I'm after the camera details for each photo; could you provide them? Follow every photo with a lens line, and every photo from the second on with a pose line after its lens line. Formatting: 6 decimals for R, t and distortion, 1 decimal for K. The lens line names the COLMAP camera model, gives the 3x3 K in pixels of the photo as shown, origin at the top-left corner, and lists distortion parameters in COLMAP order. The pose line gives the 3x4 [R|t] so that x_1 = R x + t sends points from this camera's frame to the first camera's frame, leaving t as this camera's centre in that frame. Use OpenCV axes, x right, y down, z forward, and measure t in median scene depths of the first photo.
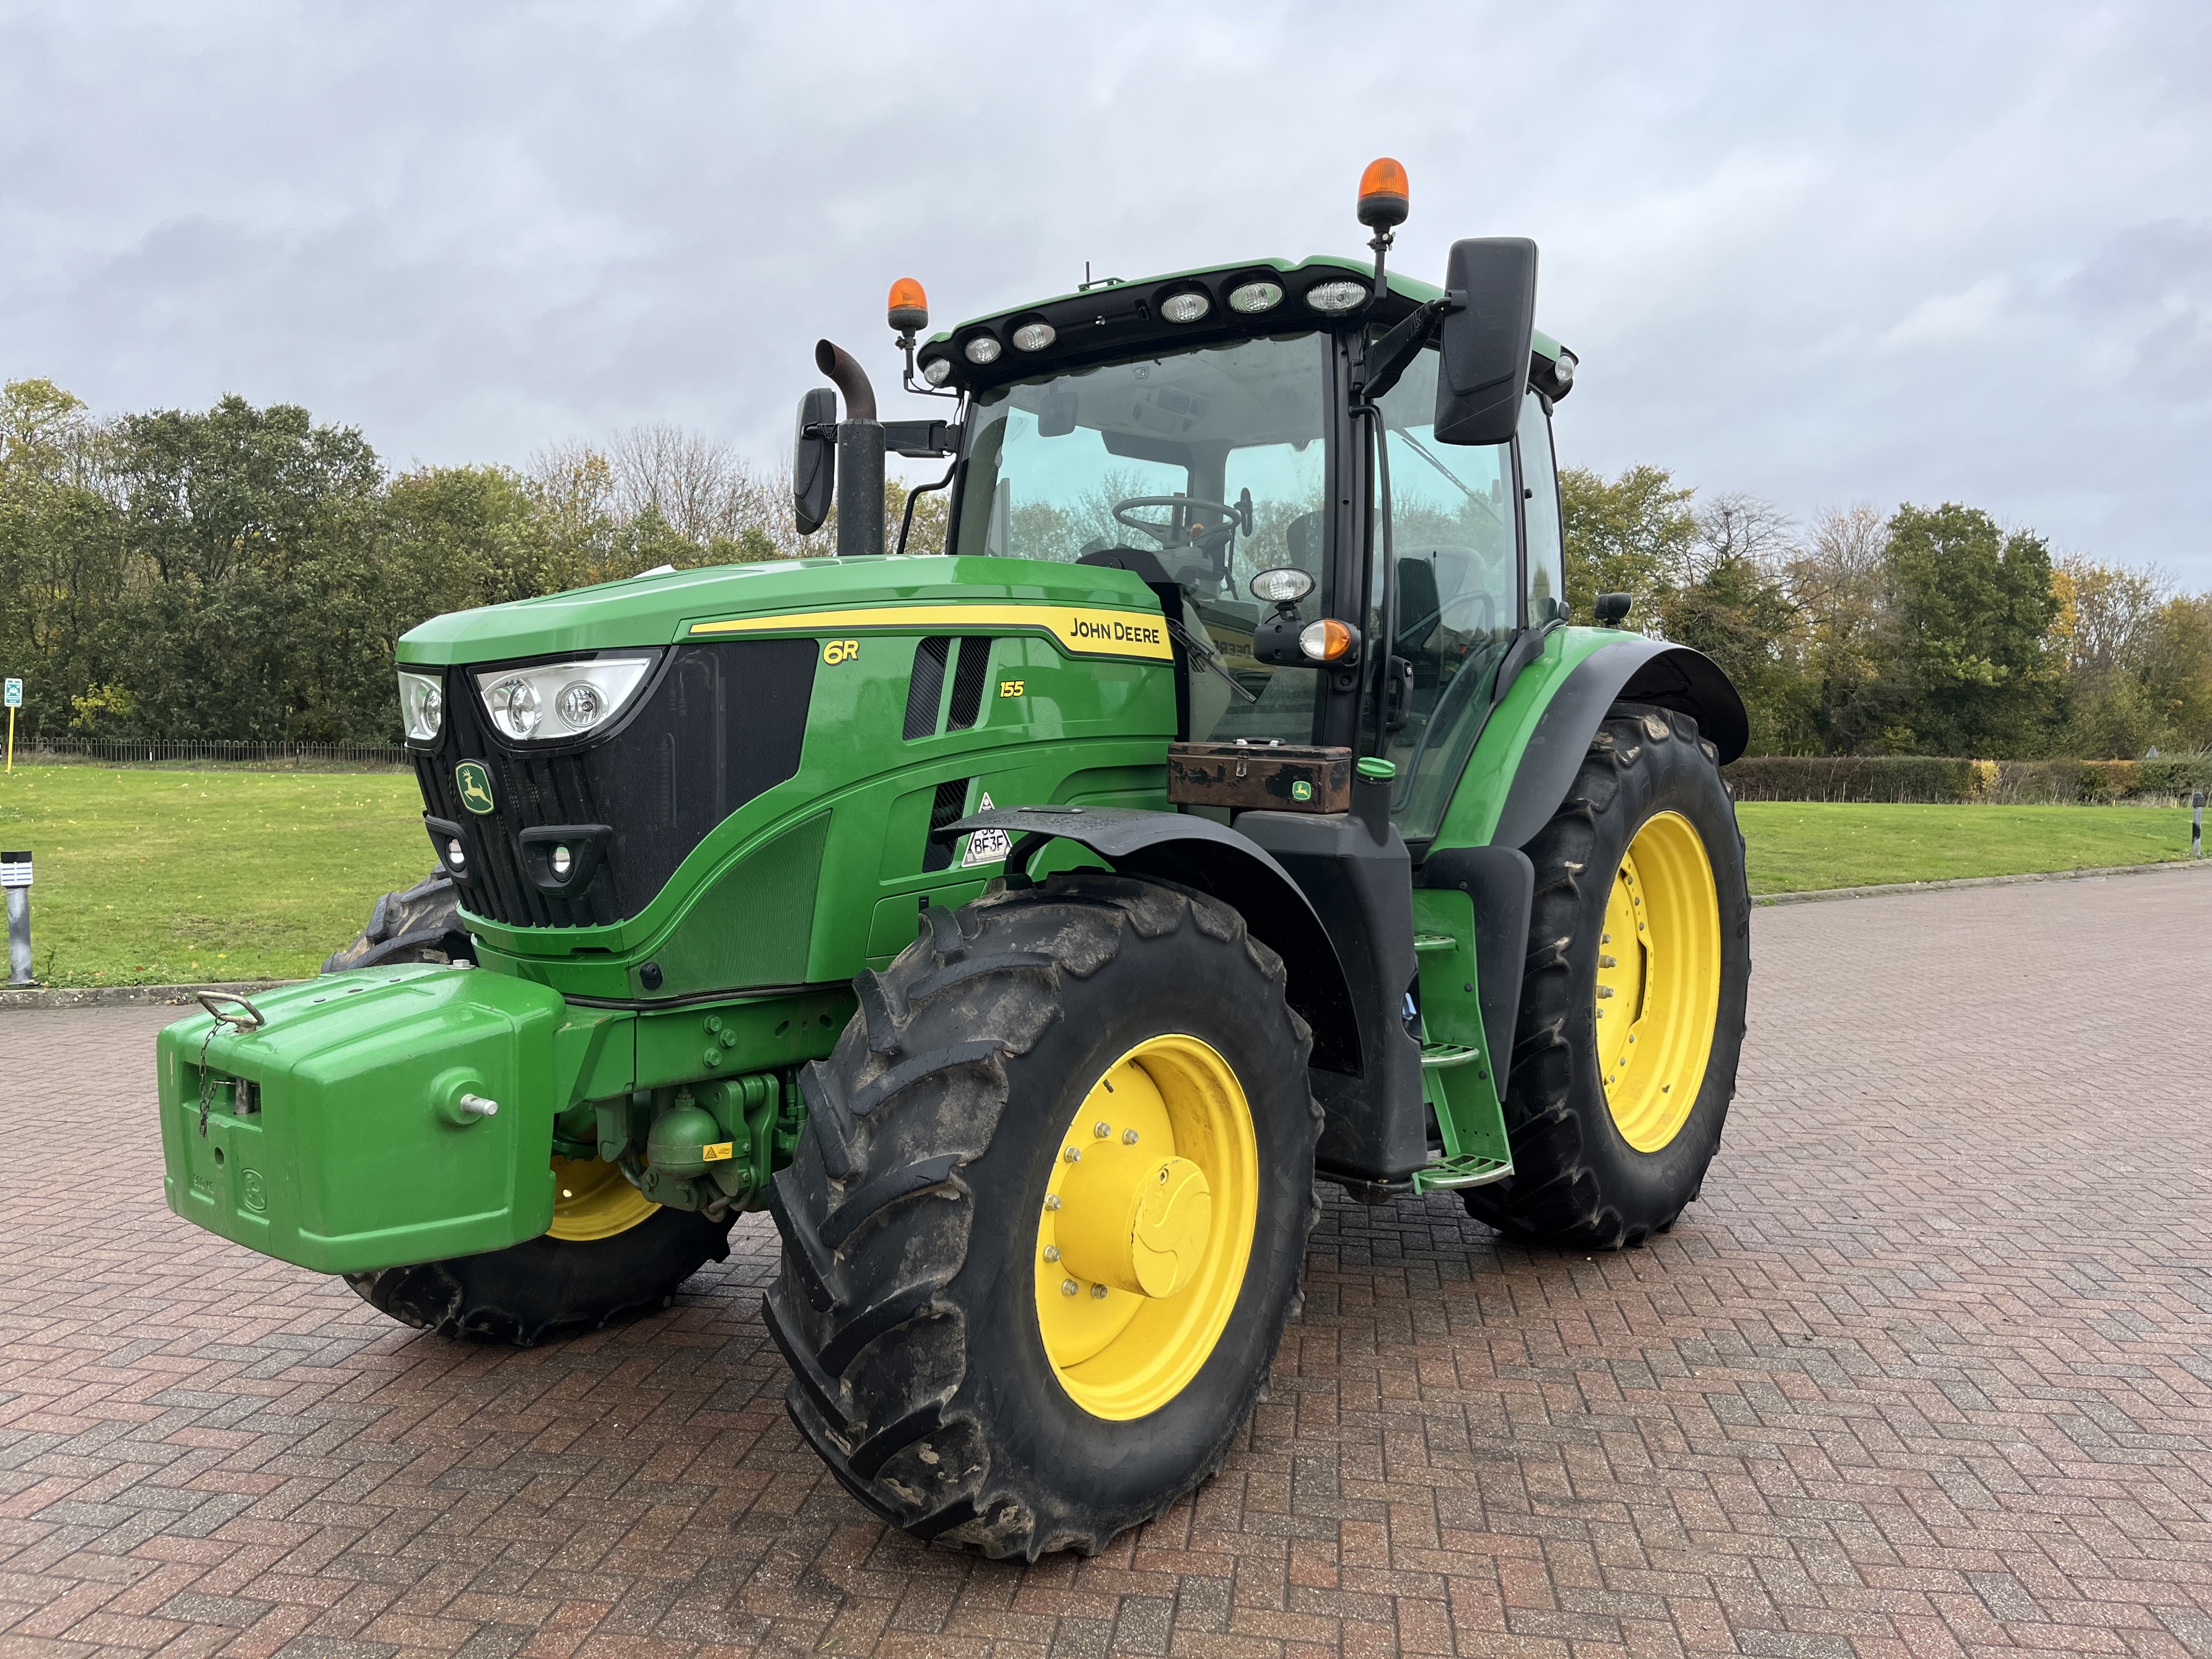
lens RADIAL K [[1662.5, 0, 1106.0], [0, 1662.5, 829.5], [0, 0, 1]] dist [0.026093, -0.001661]
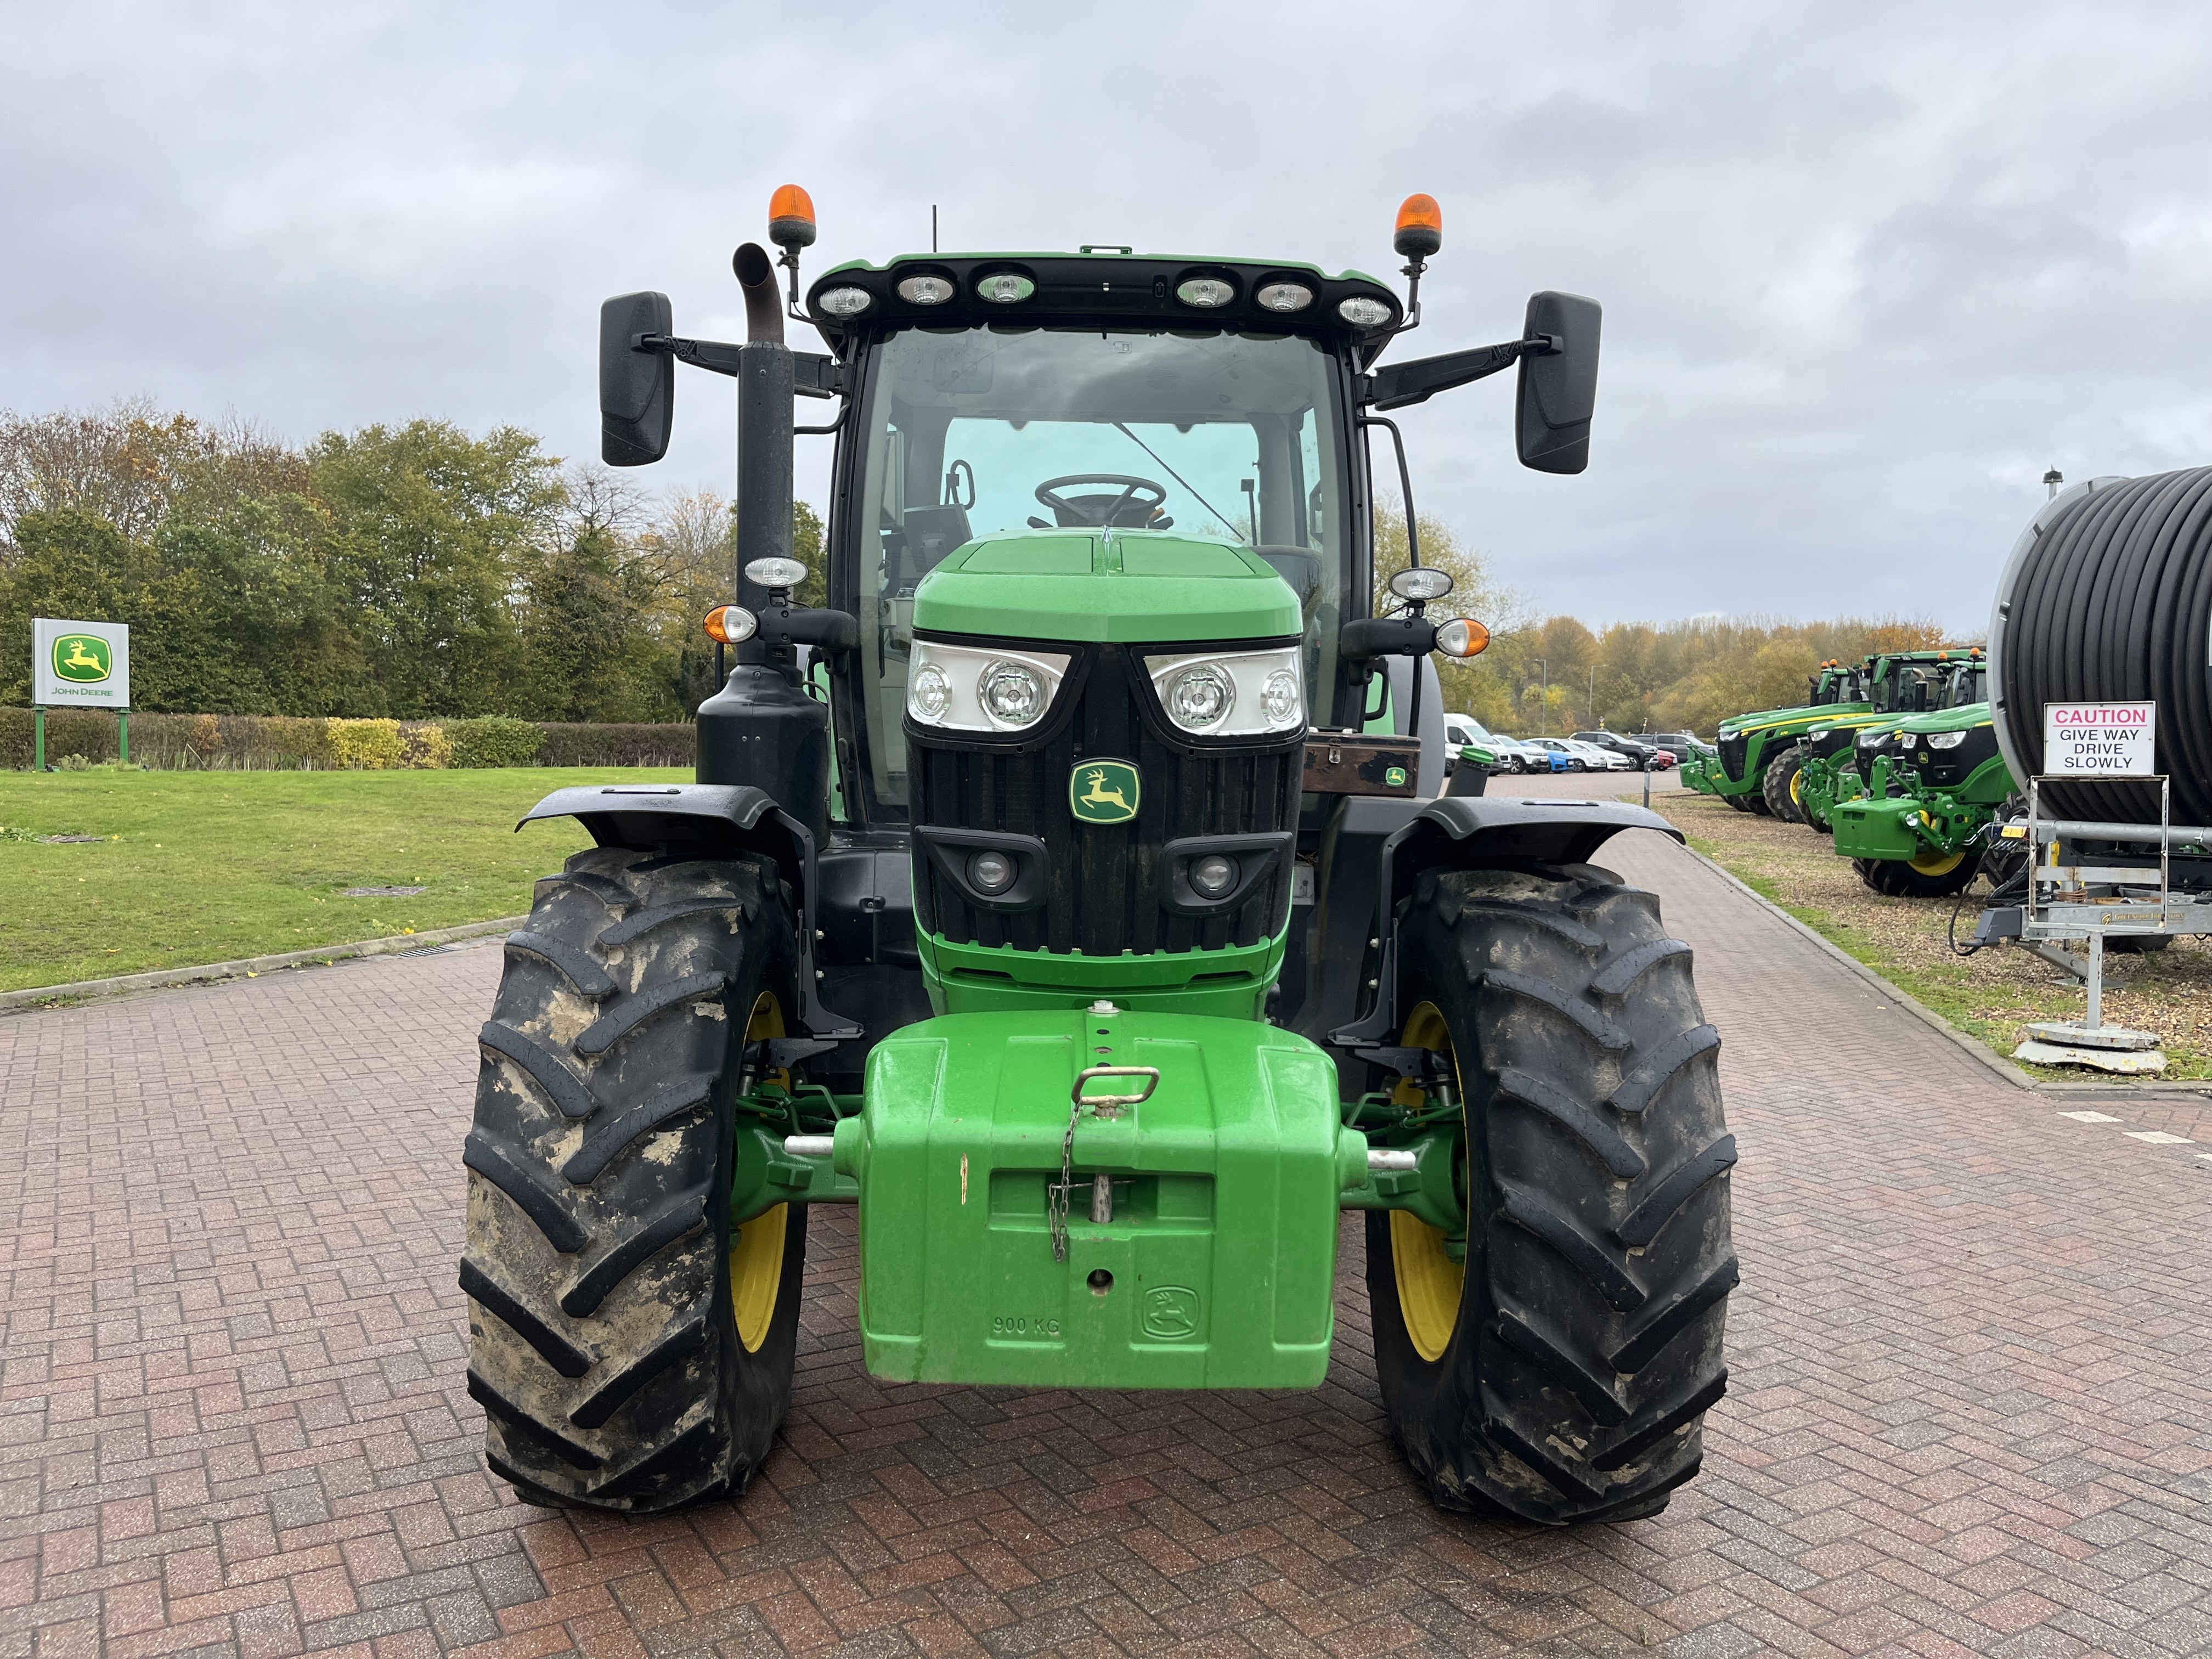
lens RADIAL K [[1662.5, 0, 1106.0], [0, 1662.5, 829.5], [0, 0, 1]] dist [0.026093, -0.001661]
pose [[0.780331, -0.033144, 0.624488, -0.706435], [0.020052, 0.999407, 0.027987, -0.023281], [-0.625045, -0.009317, 0.780533, 0.283509]]
